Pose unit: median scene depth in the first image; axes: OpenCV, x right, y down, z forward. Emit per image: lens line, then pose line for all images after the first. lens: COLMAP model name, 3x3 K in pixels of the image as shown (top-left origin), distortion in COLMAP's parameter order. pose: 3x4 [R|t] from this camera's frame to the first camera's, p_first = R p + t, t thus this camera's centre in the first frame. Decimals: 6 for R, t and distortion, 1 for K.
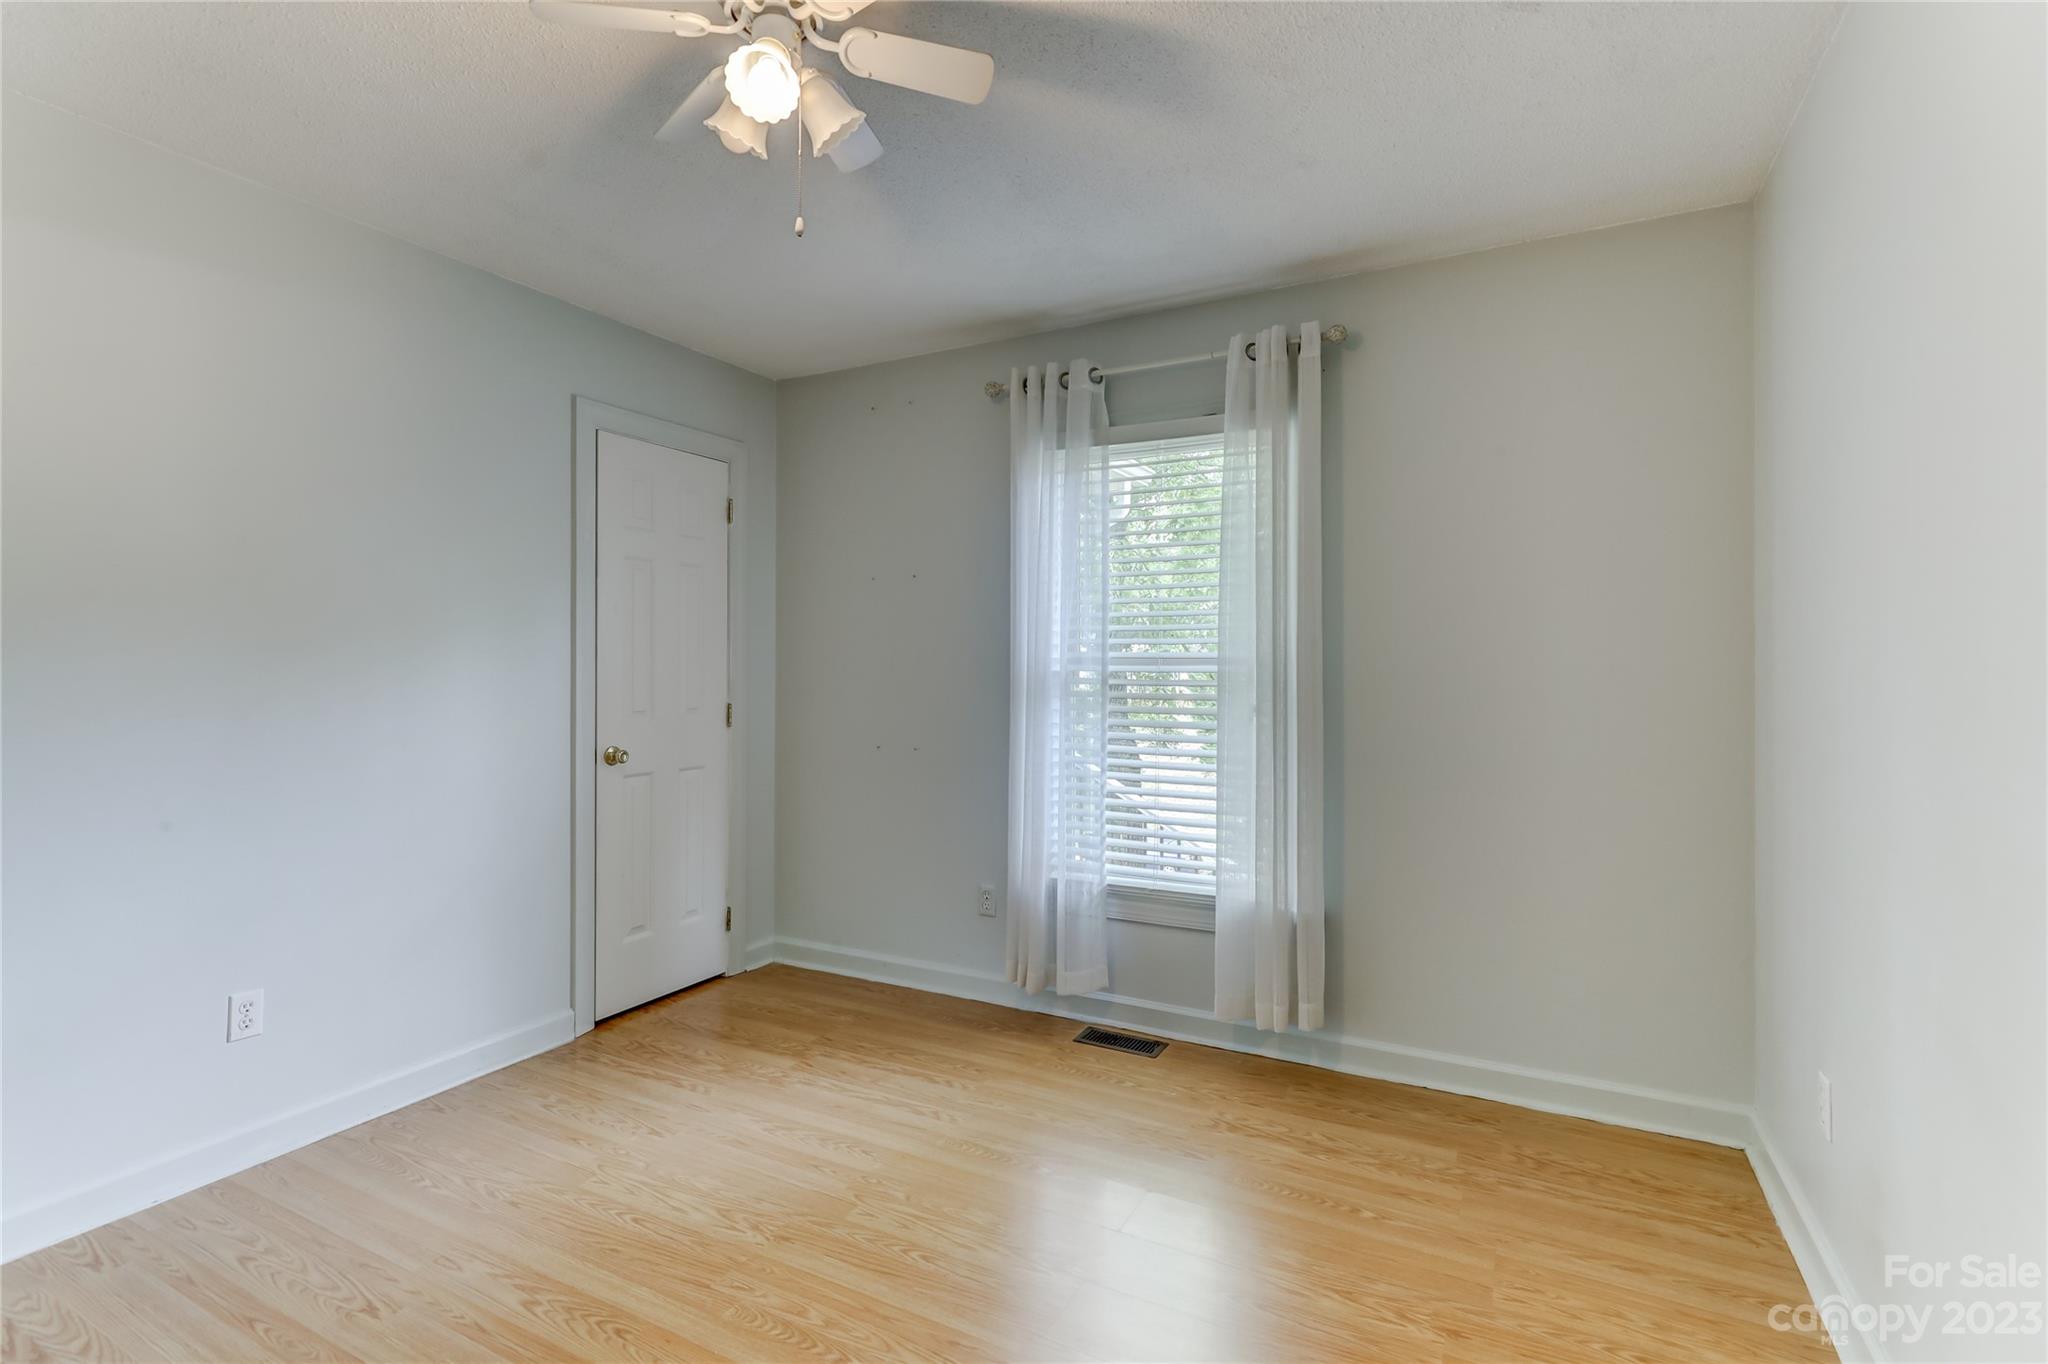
lens RADIAL K [[940.0, 0, 1006.9], [0, 940.0, 658.2], [0, 0, 1]] dist [0.002560, 0.000880]
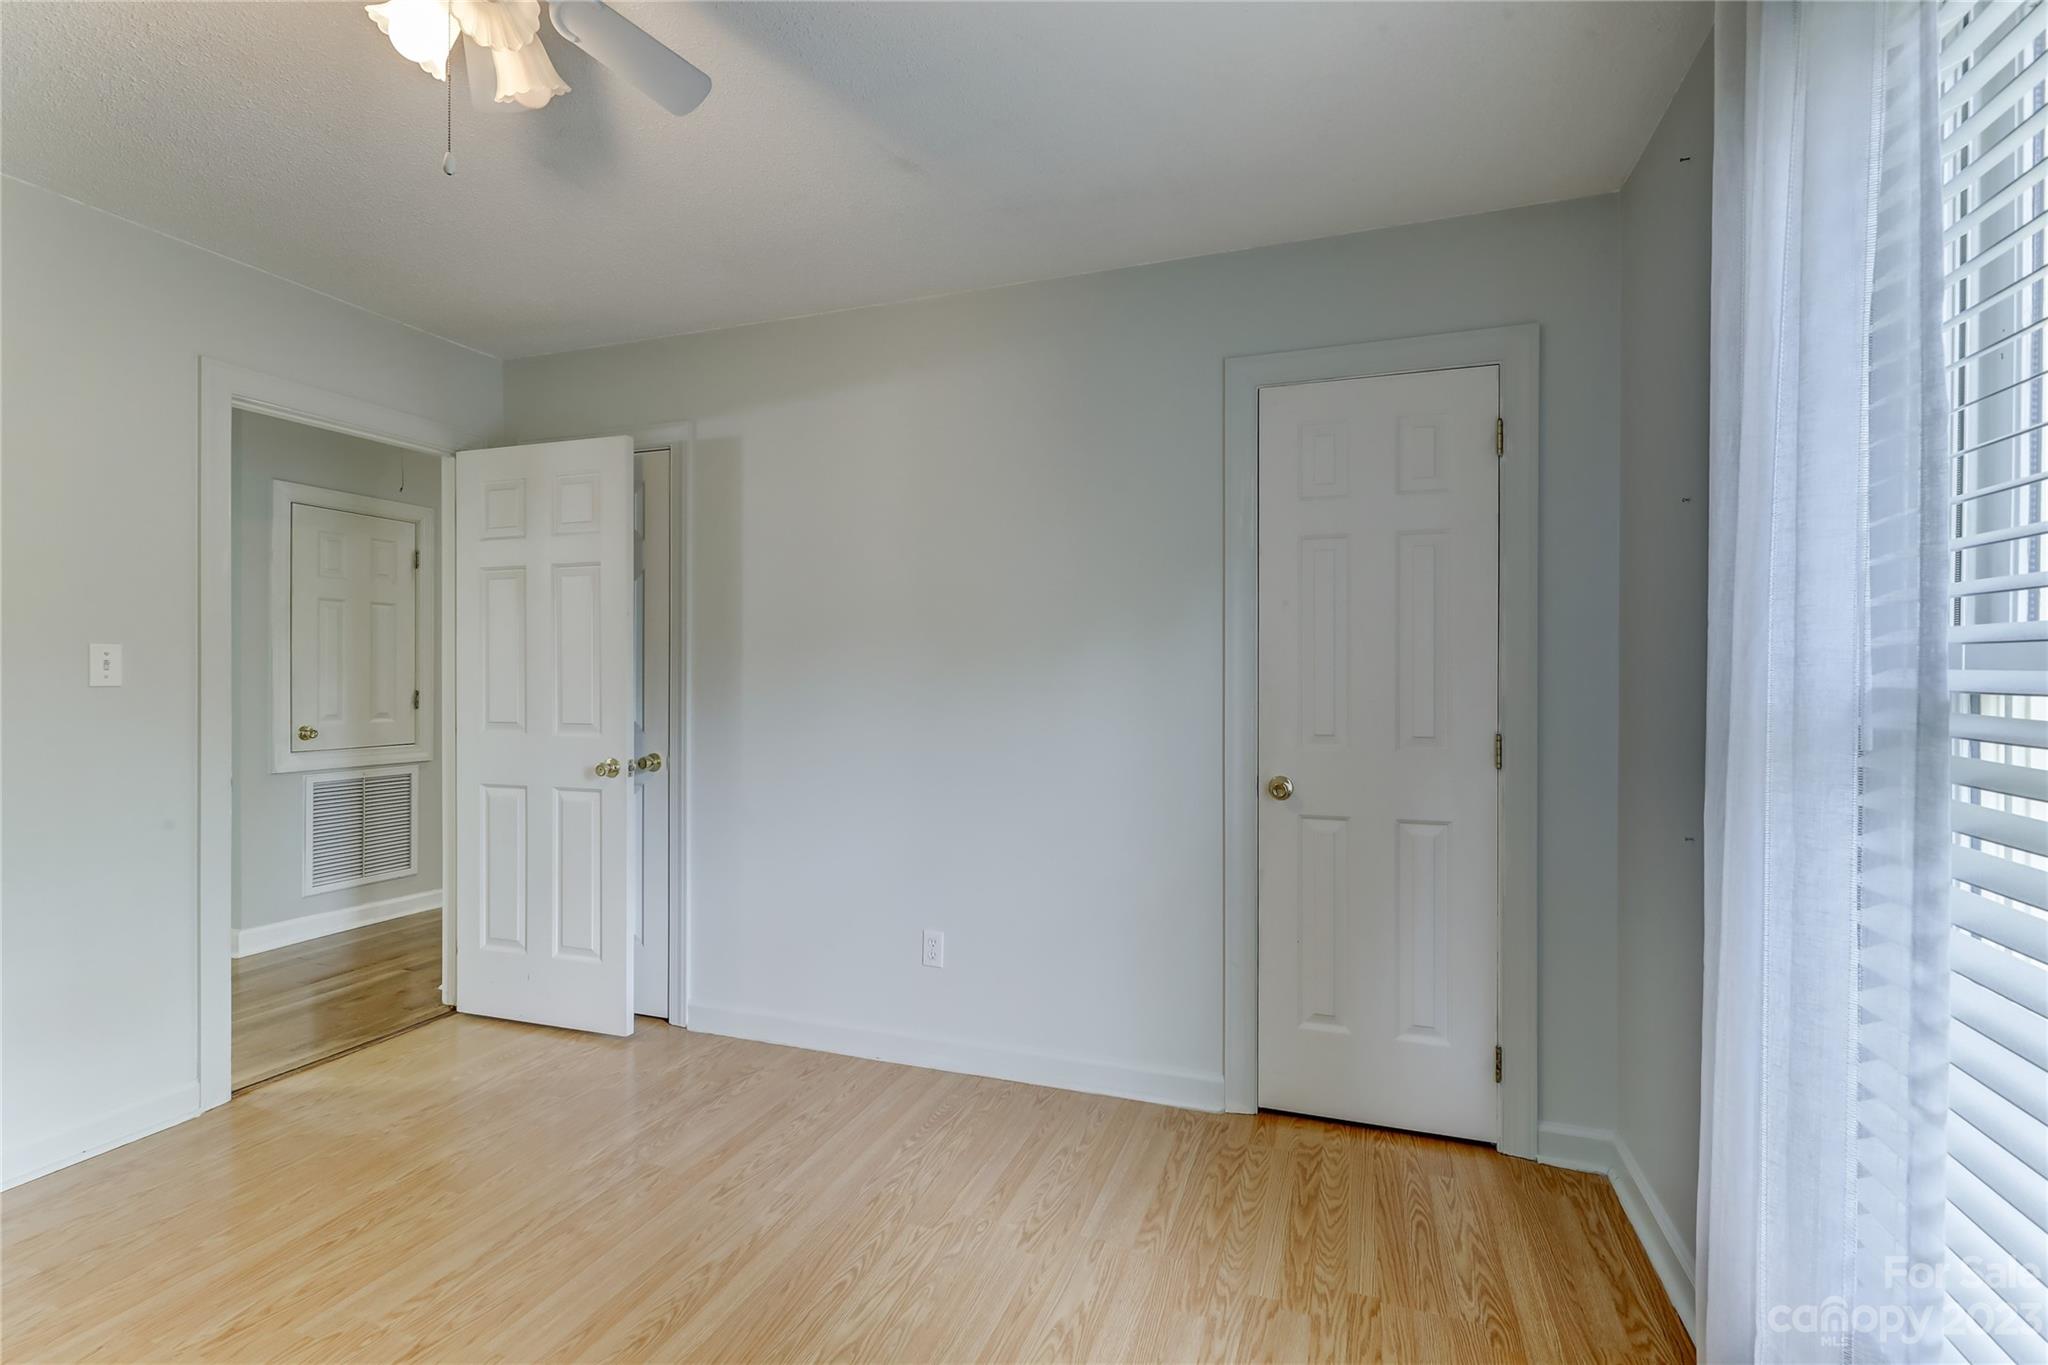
lens RADIAL K [[941.9, 0, 1024.8], [0, 941.9, 675.4], [0, 0, 1]] dist [0.001522, 0.000236]
pose [[0.157110, 0.000657, -0.987581, 0.366245], [0.009900, 0.999948, 0.002240, 0.003749], [0.987532, -0.010129, 0.157095, 0.708789]]
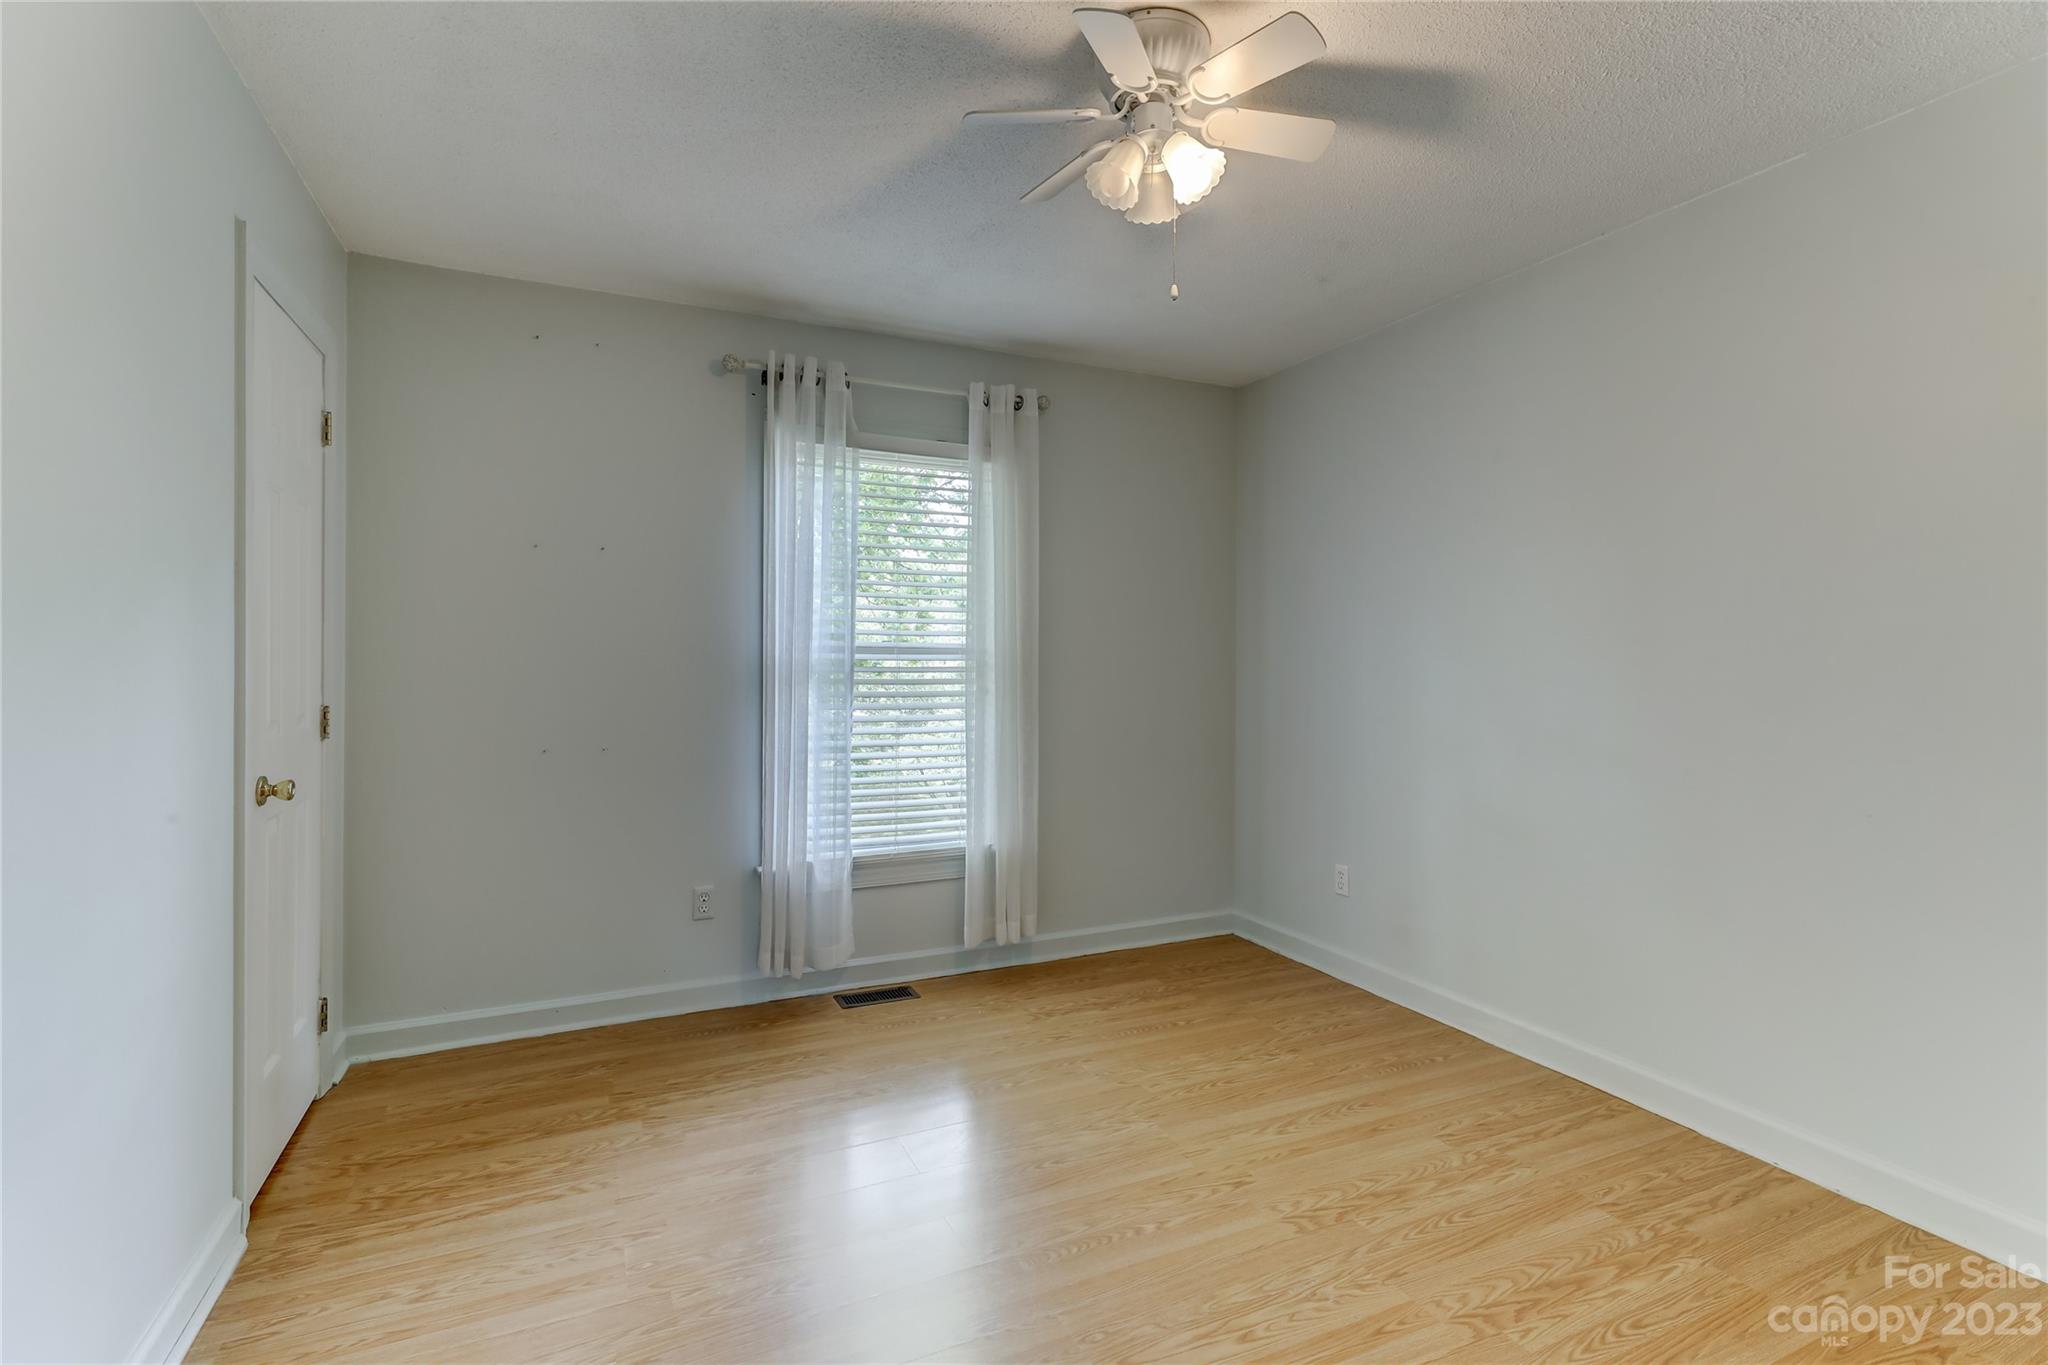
lens RADIAL K [[940.0, 0, 1006.9], [0, 940.0, 658.7], [0, 0, 1]] dist [0.002560, 0.000880]
pose [[0.606025, 0.000972, 0.795445, -0.669851], [-0.013518, 0.999867, 0.009078, 0.000862], [-0.795331, -0.016254, 0.605958, 0.222311]]
